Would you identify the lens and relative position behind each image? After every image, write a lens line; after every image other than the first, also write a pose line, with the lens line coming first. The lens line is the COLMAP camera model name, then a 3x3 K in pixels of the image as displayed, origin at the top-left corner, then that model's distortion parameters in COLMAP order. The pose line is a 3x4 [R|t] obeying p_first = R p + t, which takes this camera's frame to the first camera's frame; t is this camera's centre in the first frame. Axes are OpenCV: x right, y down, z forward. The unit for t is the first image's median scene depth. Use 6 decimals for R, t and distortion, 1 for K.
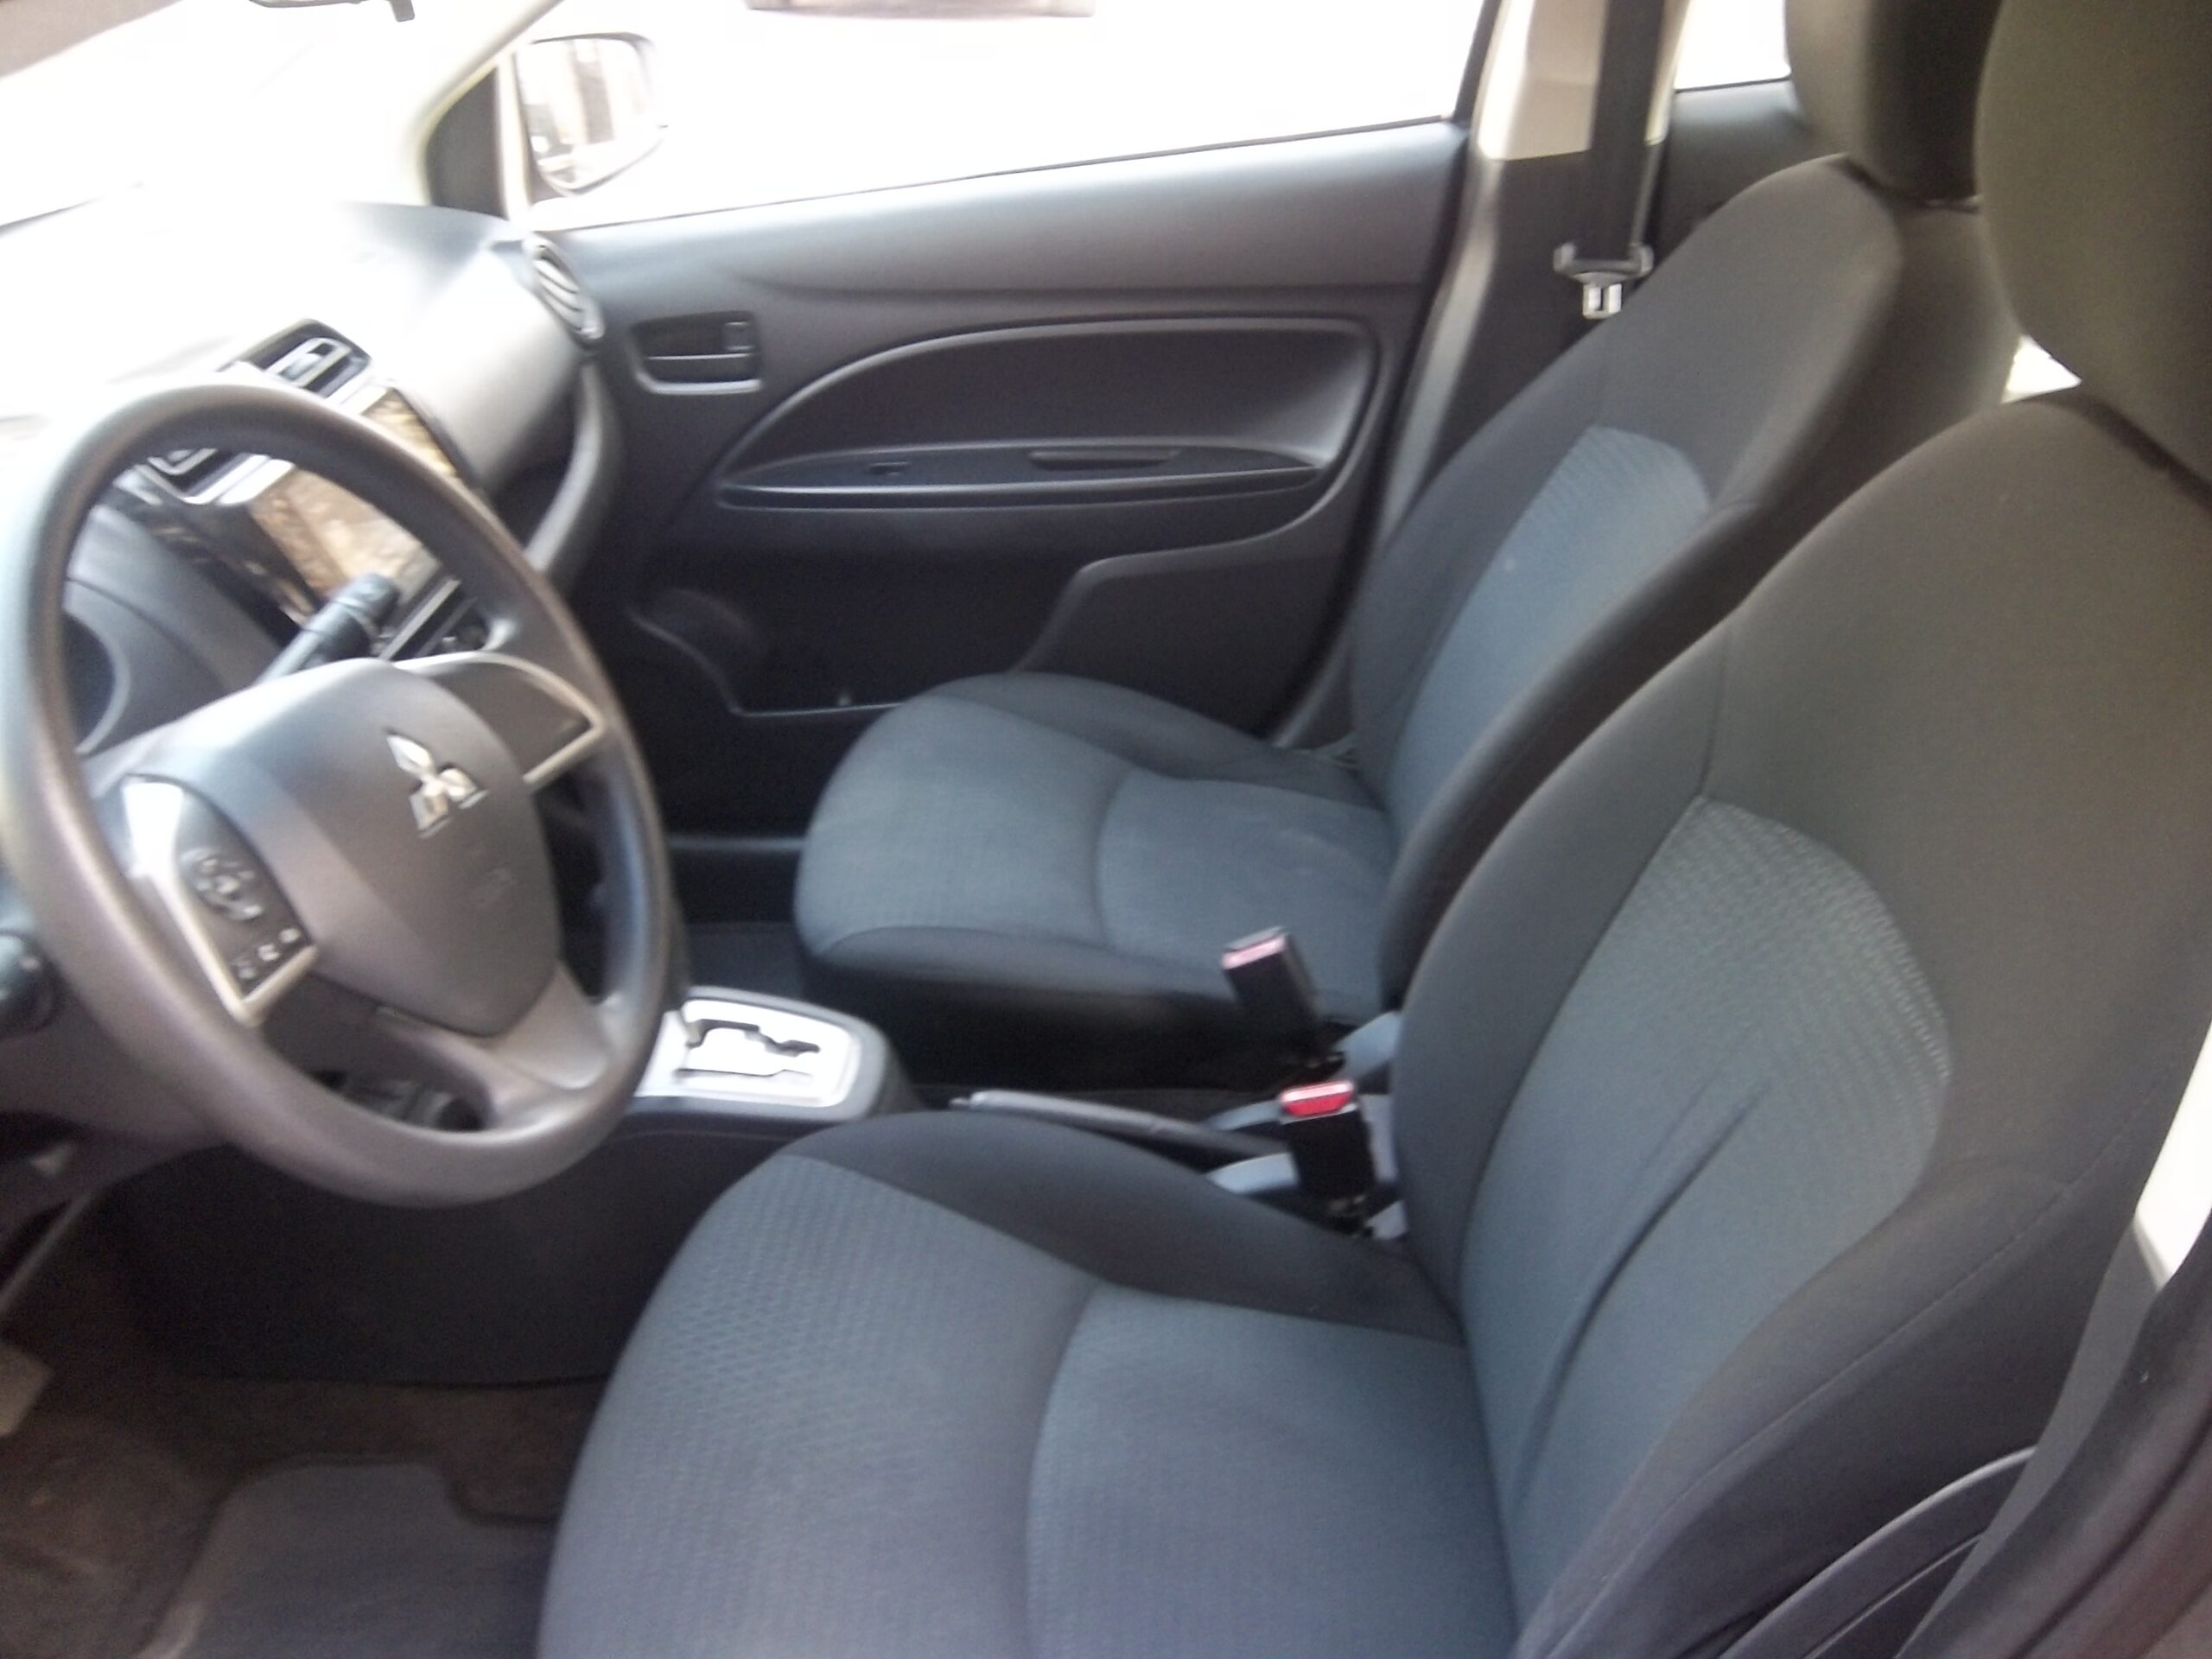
lens RADIAL K [[1826.2, 0, 1106.0], [0, 1826.2, 829.5], [0, 0, 1]] dist [-0.004032, -0.002276]
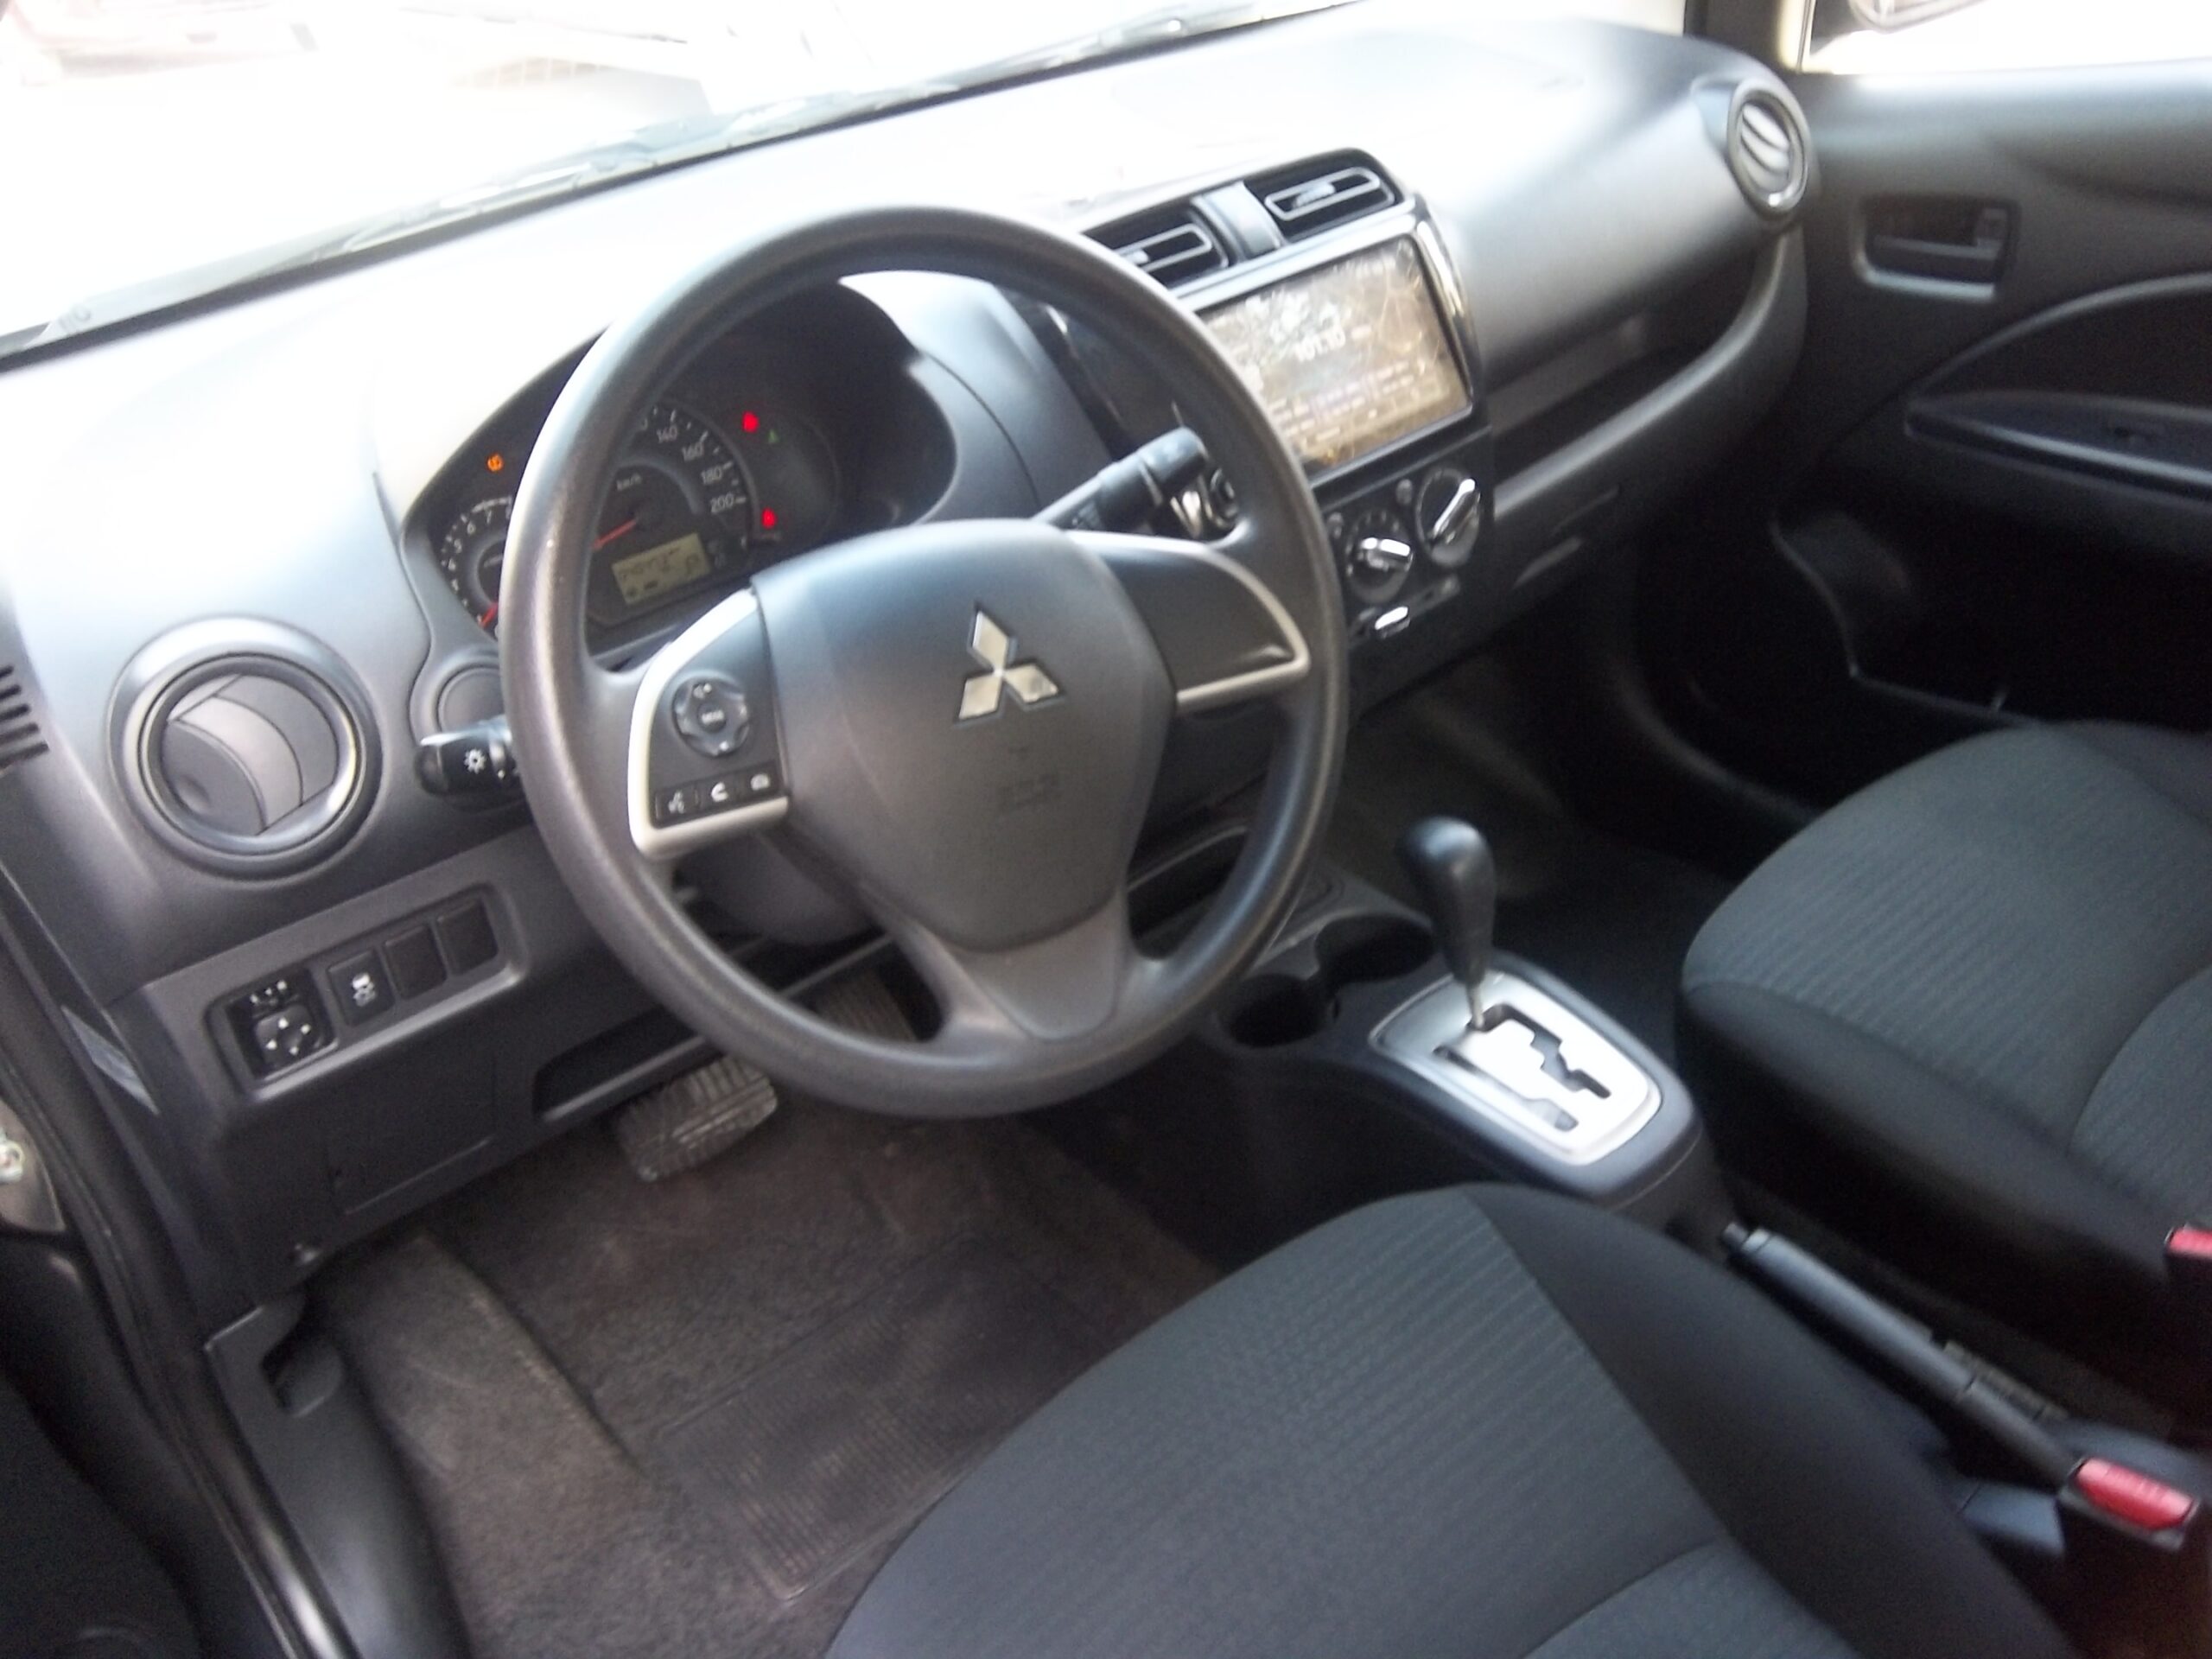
lens RADIAL K [[1883.2, 0, 1106.0], [0, 1883.2, 829.5], [0, 0, 1]] dist [0.036165, 0.002449]
pose [[0.712999, 0.353593, -0.605479, 0.163071], [-0.304551, 0.933997, 0.186812, -0.086419], [0.631571, 0.051202, 0.773625, 0.173282]]
